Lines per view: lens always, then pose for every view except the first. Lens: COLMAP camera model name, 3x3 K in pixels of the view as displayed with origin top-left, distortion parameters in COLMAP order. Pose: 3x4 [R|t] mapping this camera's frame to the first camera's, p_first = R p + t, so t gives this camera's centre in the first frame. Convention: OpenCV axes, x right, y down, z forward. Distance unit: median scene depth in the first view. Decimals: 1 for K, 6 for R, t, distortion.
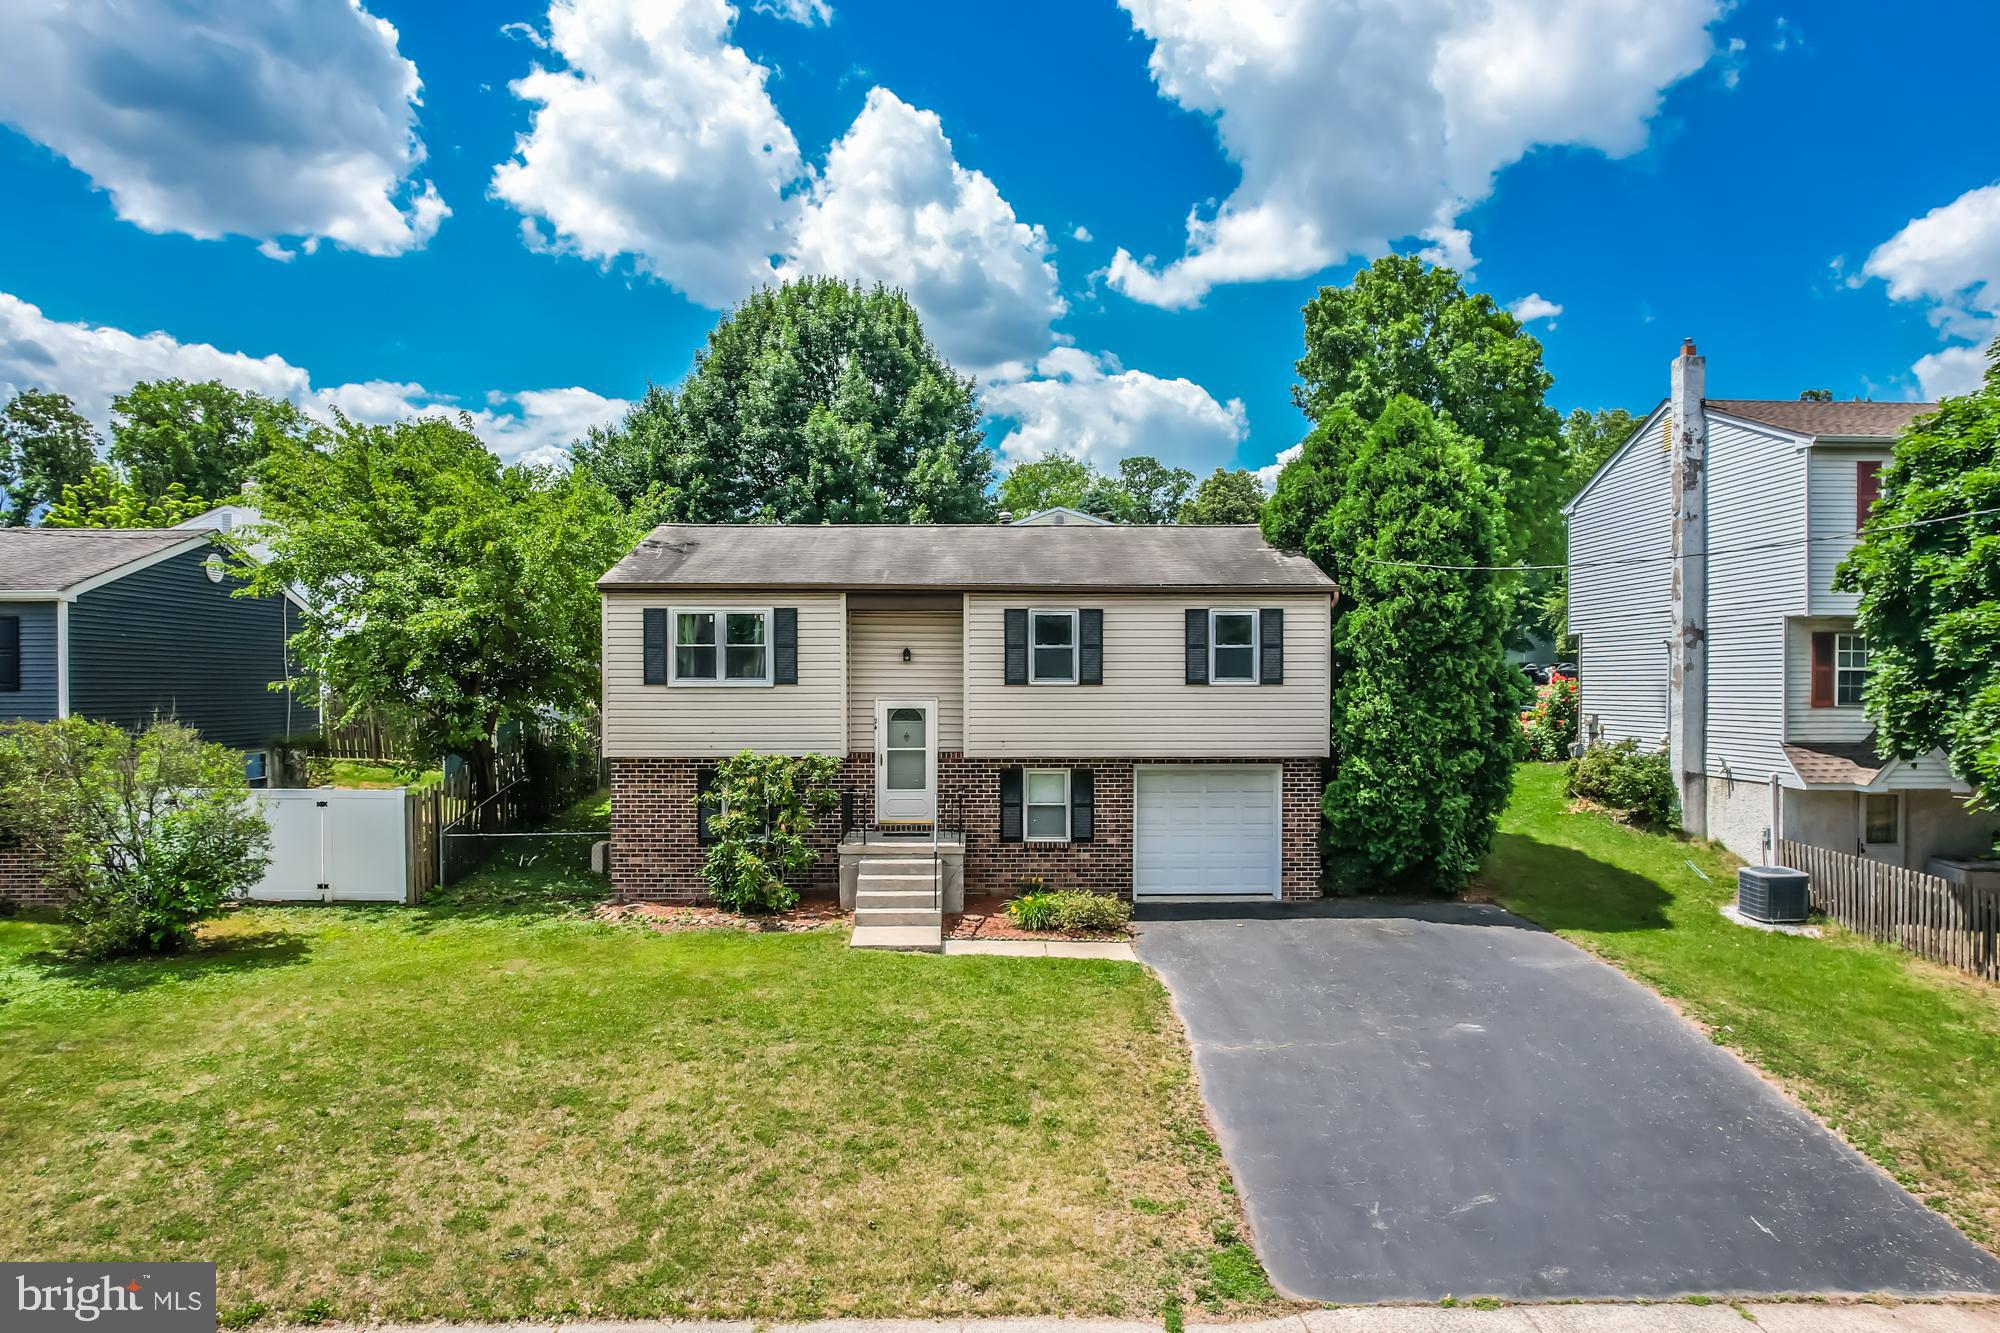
lens RADIAL K [[1336.4, 0, 1000.0], [0, 1336.4, 666.5], [0, 0, 1]] dist [-0.046017, 0.003333]
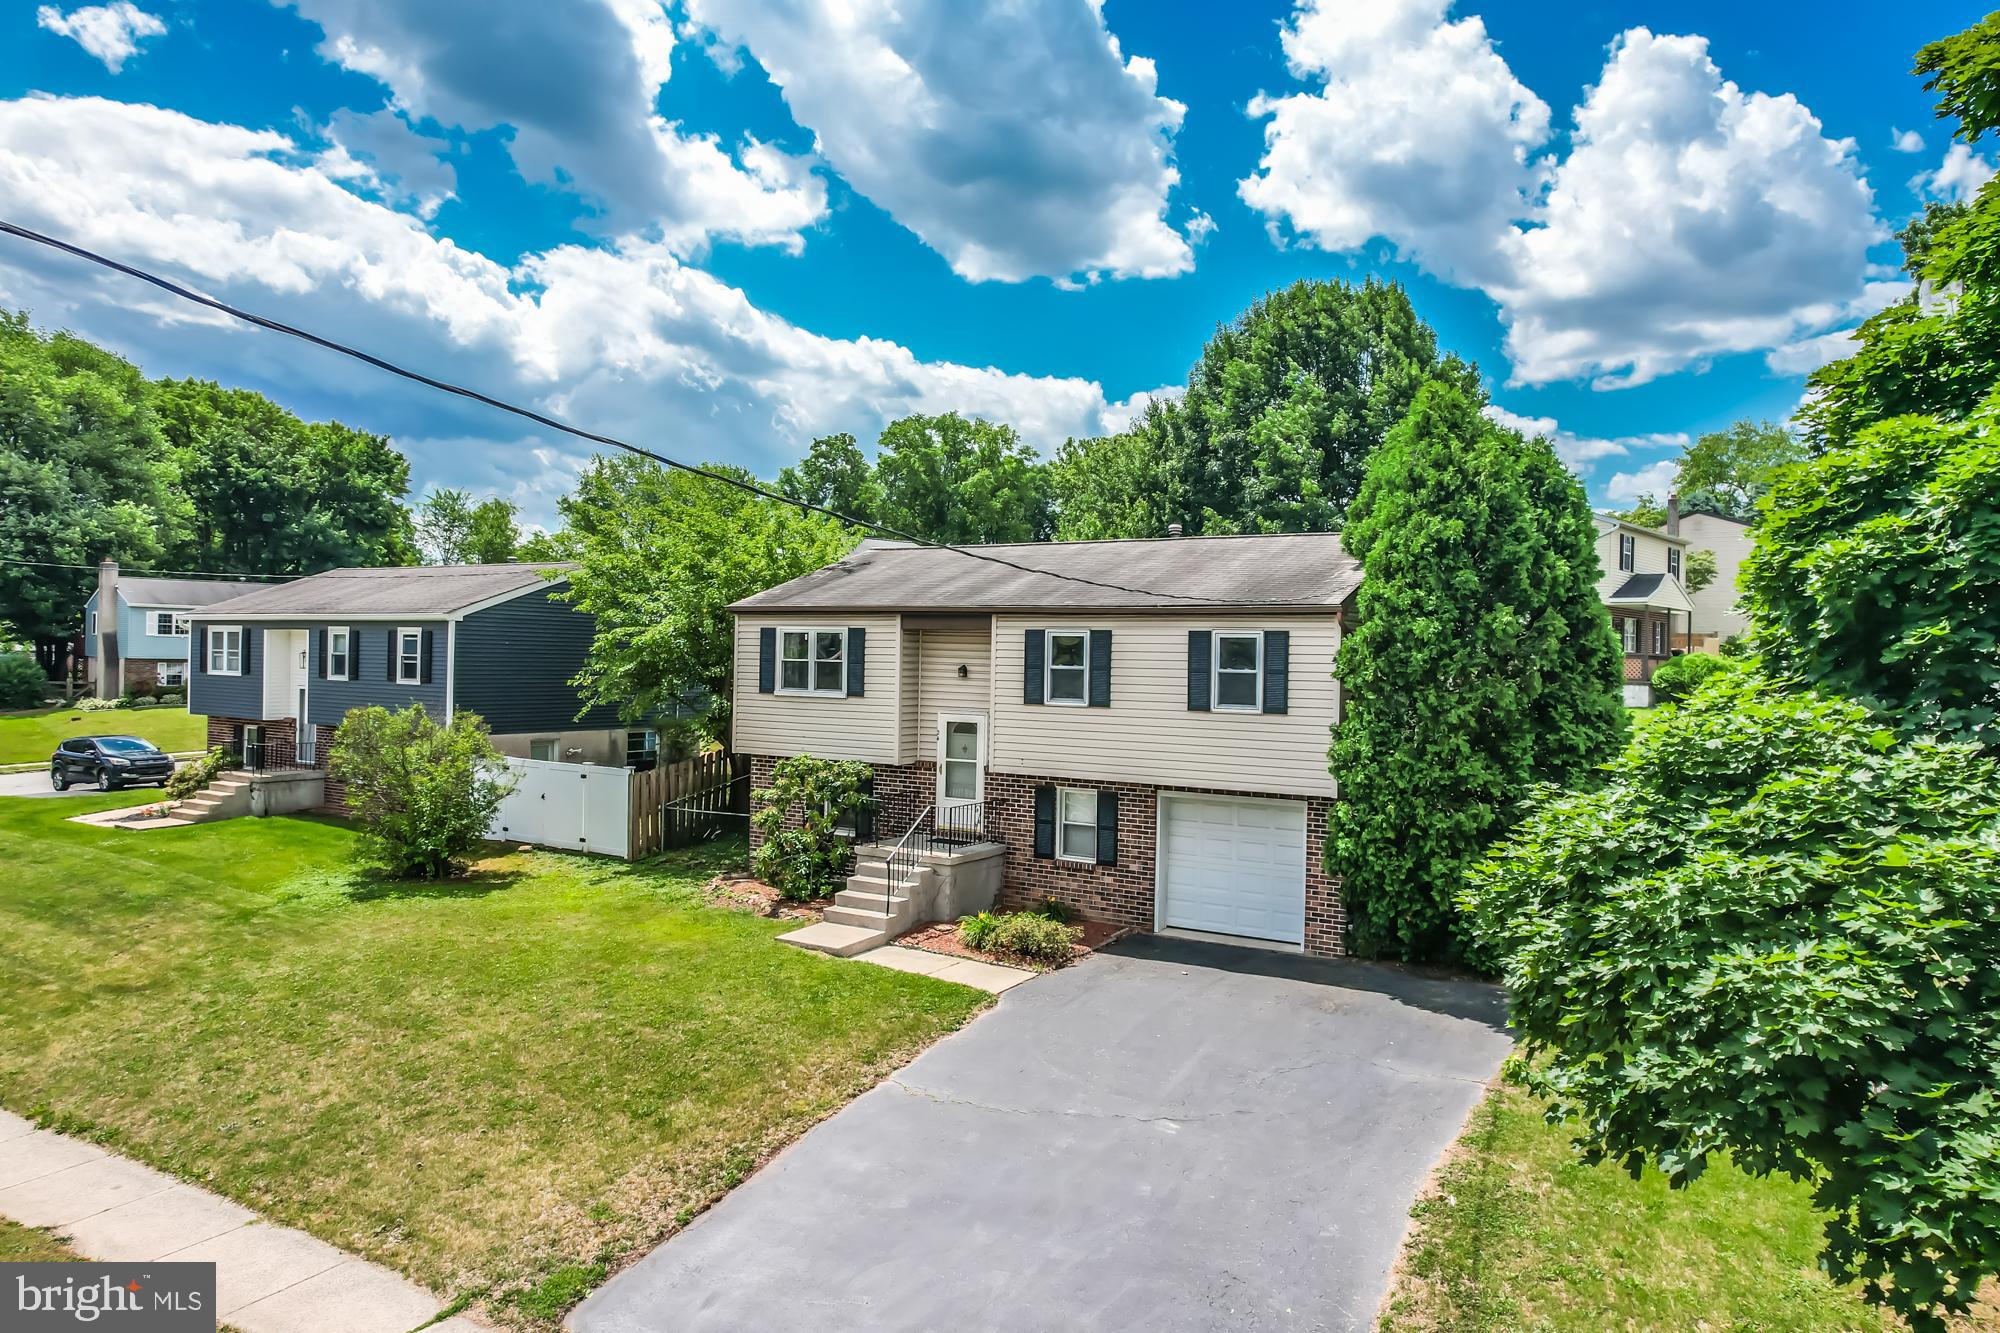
lens RADIAL K [[1296.3, 0, 1001.5], [0, 1296.3, 587.6], [0, 0, 1]] dist [-0.049150, 0.039212]
pose [[0.839794, -0.012450, -0.542763, 0.528518], [-0.010178, 0.999200, -0.038669, -0.036782], [0.542810, 0.037998, 0.838995, 0.151903]]
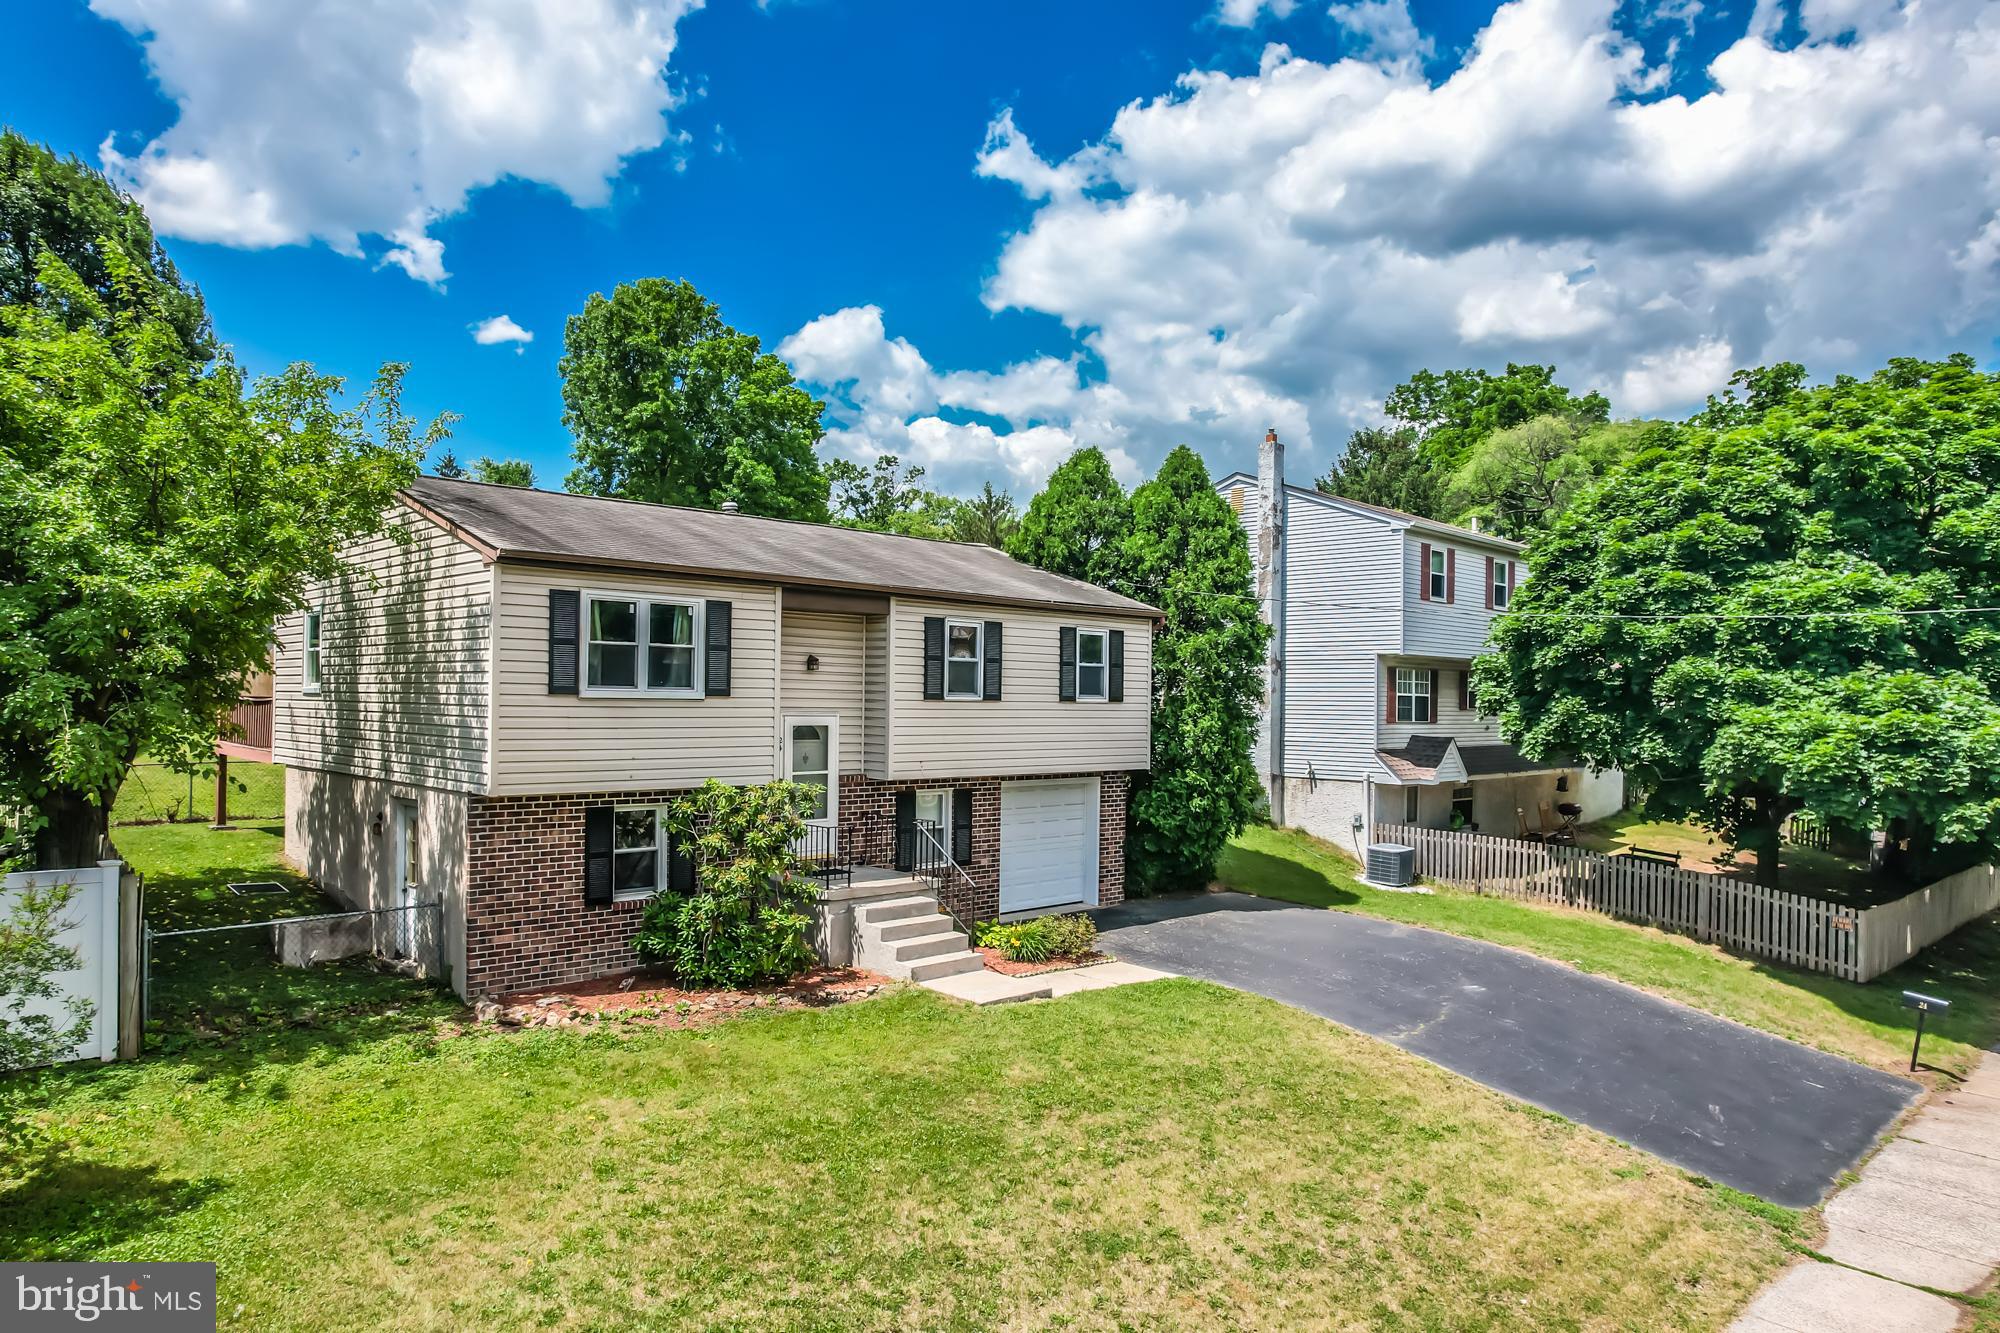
lens RADIAL K [[1282.2, 0, 1008.1], [0, 1282.2, 667.6], [0, 0, 1]] dist [-0.074091, 0.068308]
pose [[0.725341, 0.027931, 0.687823, -0.556318], [-0.023990, 0.999595, -0.015294, 0.003742], [-0.687972, -0.005408, 0.725717, 0.323721]]
